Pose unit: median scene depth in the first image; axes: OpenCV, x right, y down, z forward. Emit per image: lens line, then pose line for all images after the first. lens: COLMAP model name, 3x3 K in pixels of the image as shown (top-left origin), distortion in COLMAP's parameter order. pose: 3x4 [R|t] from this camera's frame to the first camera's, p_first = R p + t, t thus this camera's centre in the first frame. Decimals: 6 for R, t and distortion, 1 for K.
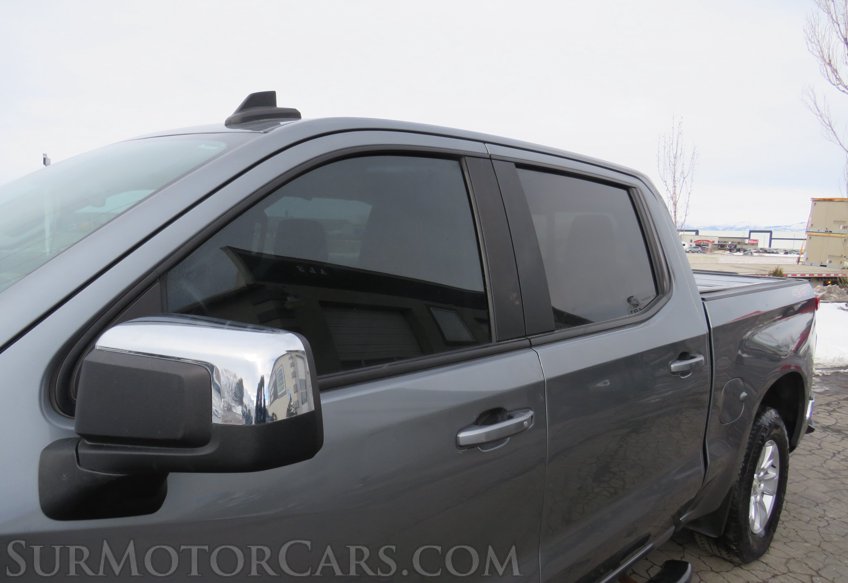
lens RADIAL K [[600.0, 0, 424.0], [0, 600.0, 291.5], [0, 0, 1]] dist [-0.034583, 0.009665]
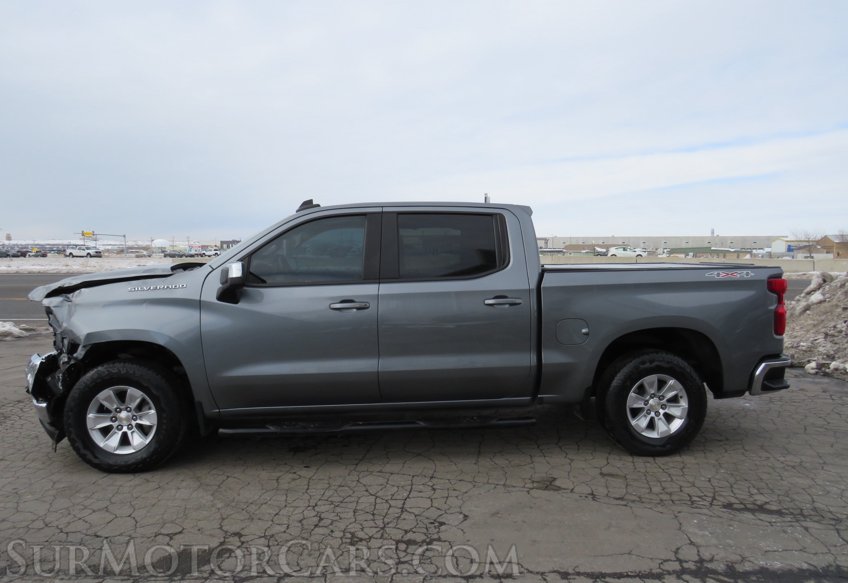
lens RADIAL K [[600.0, 0, 424.0], [0, 600.0, 291.5], [0, 0, 1]] dist [-0.034583, 0.009665]
pose [[0.787108, 0.003002, -0.616808, 1.038962], [-0.026583, 0.999224, -0.029060, 0.106692], [0.616242, 0.039270, 0.786577, -0.520787]]
